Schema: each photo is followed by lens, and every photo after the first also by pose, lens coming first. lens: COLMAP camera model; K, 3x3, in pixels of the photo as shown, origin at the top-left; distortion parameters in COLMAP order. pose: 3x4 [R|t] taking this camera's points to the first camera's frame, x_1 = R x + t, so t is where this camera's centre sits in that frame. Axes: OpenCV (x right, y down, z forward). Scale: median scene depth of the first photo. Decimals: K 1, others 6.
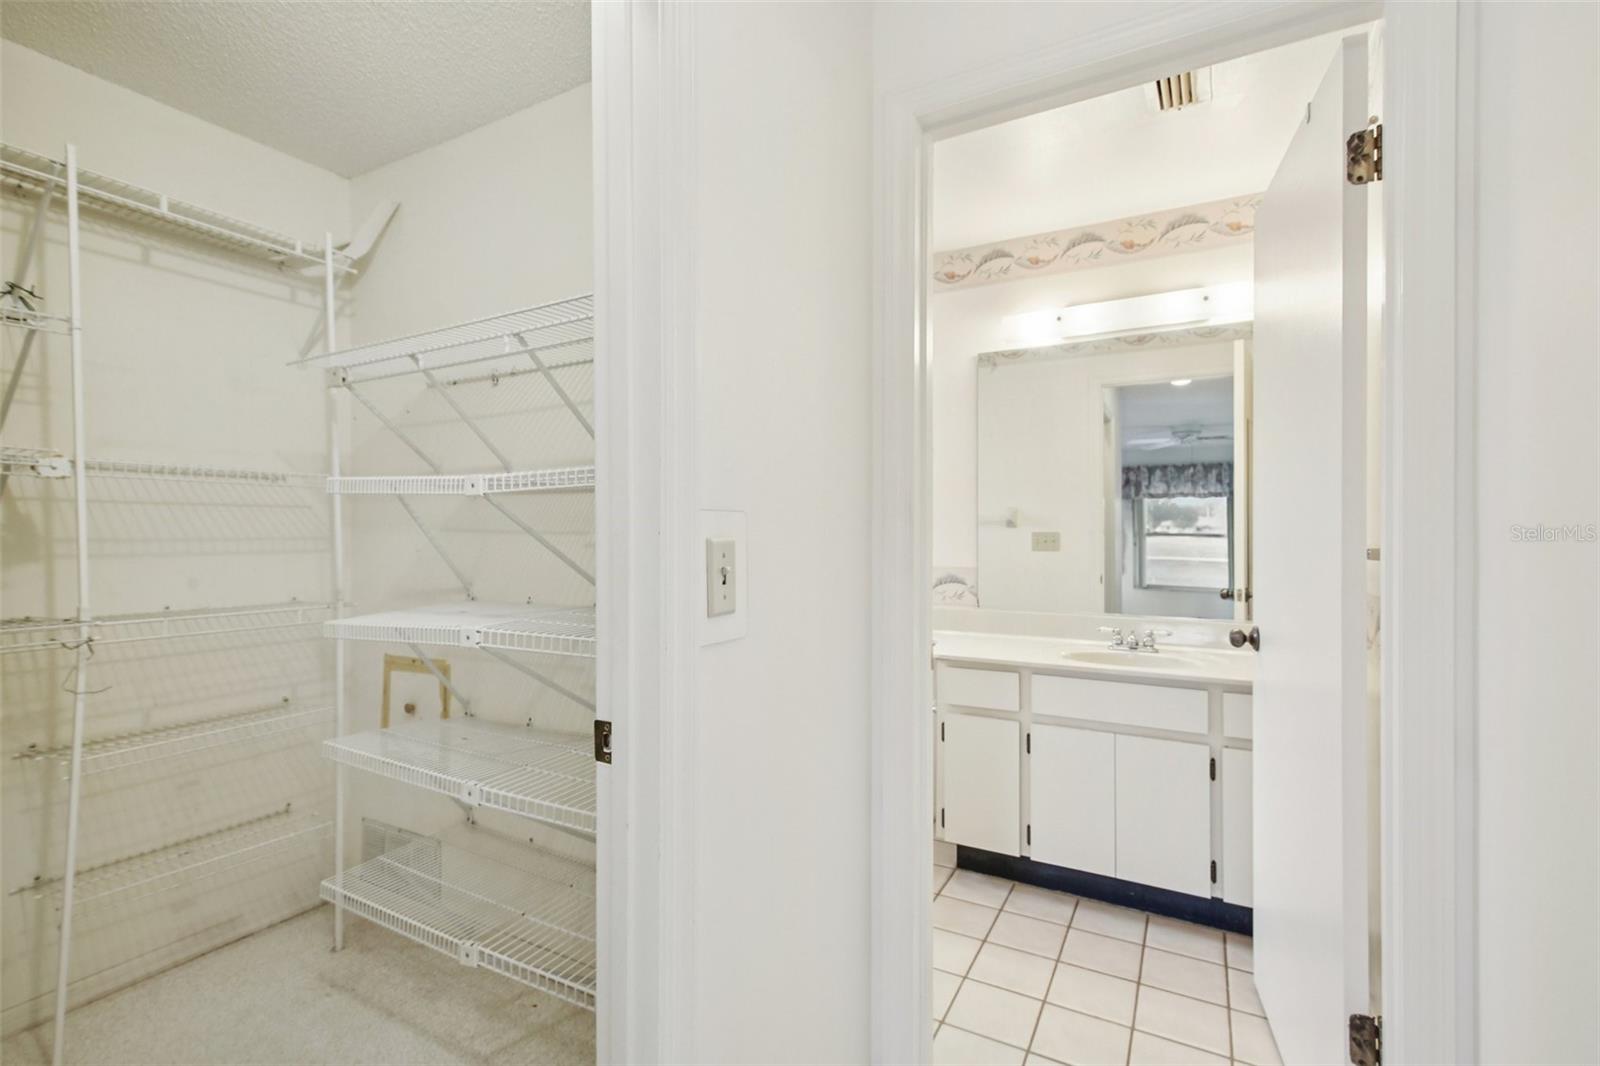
lens RADIAL K [[740.8, 0, 792.8], [0, 740.8, 530.1], [0, 0, 1]] dist [0.004485, -0.000299]
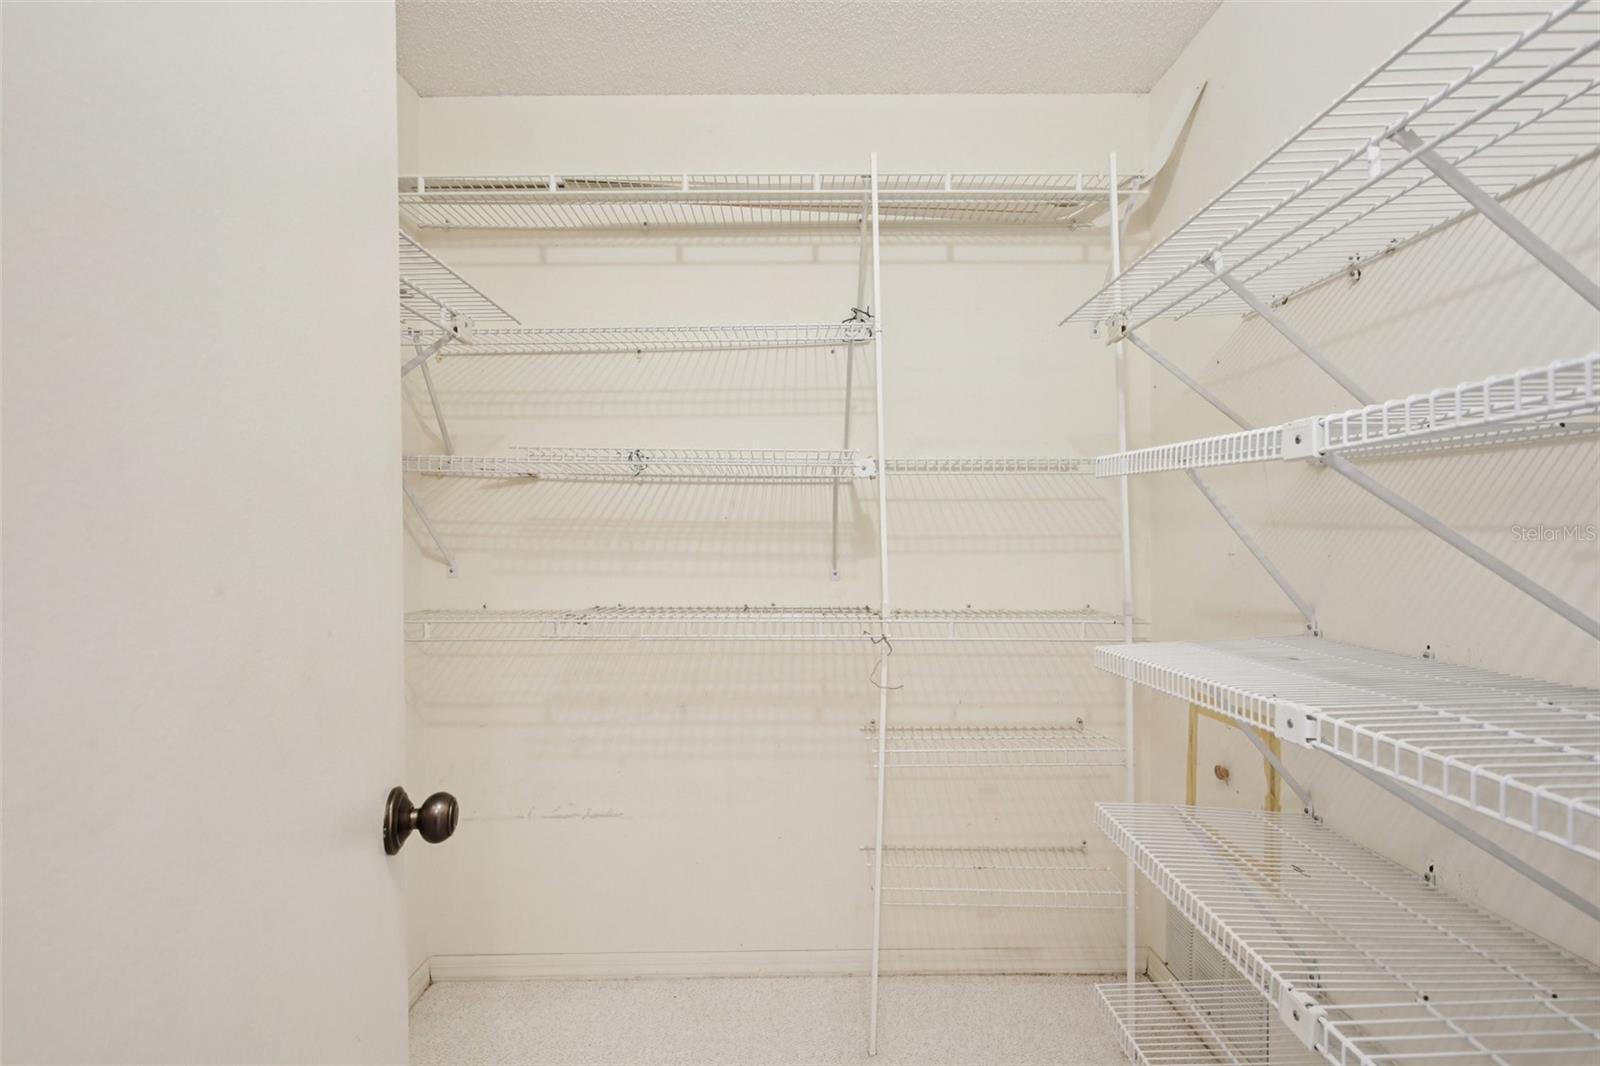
lens RADIAL K [[740.8, 0, 792.8], [0, 740.8, 530.1], [0, 0, 1]] dist [0.004485, -0.000299]
pose [[0.502944, -0.002432, -0.864316, -0.117987], [0.006126, 0.999981, 0.000751, 0.001661], [0.864297, -0.005673, 0.502949, 0.321343]]
